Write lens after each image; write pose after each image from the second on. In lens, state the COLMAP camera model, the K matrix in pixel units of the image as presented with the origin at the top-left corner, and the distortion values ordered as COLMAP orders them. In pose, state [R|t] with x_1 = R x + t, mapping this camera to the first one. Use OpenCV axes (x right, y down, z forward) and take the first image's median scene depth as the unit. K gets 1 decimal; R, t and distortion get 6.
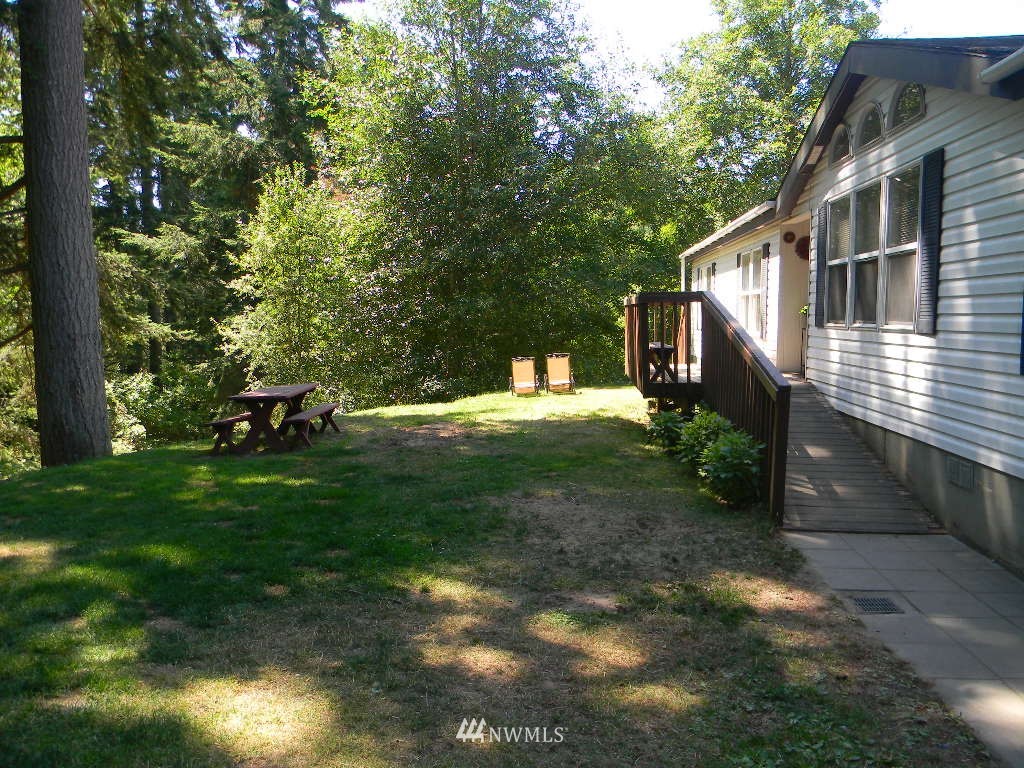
lens RADIAL K [[810.9, 0, 512.0], [0, 810.9, 384.0], [0, 0, 1]] dist [-0.001331, -0.002435]
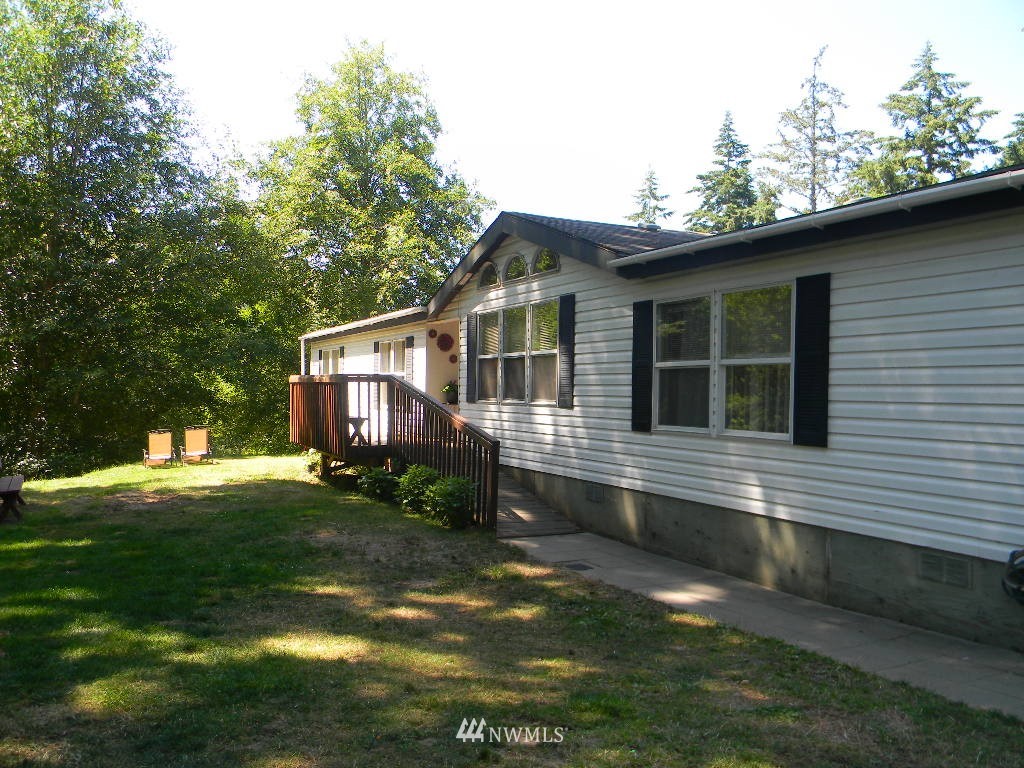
lens RADIAL K [[819.5, 0, 509.9], [0, 819.5, 389.5], [0, 0, 1]] dist [-0.007379, -0.003407]
pose [[0.844904, 0.017604, 0.534629, -0.277746], [0.028023, 0.996629, -0.077103, 0.014805], [-0.534184, 0.080127, 0.841562, -0.184640]]
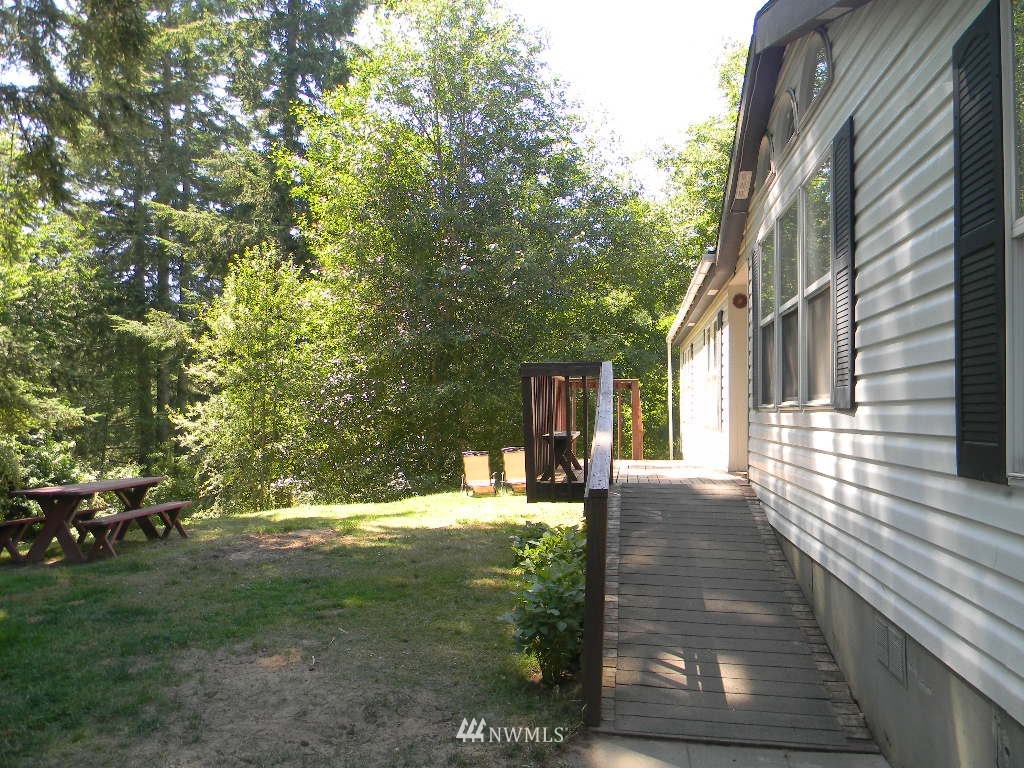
lens RADIAL K [[810.9, 0, 512.0], [0, 810.9, 384.0], [0, 0, 1]] dist [-0.001331, -0.002435]
pose [[0.998017, 0.008990, -0.062294, 0.180737], [-0.016427, 0.992647, -0.119928, -0.001109], [0.060758, 0.120713, 0.990826, 0.222919]]
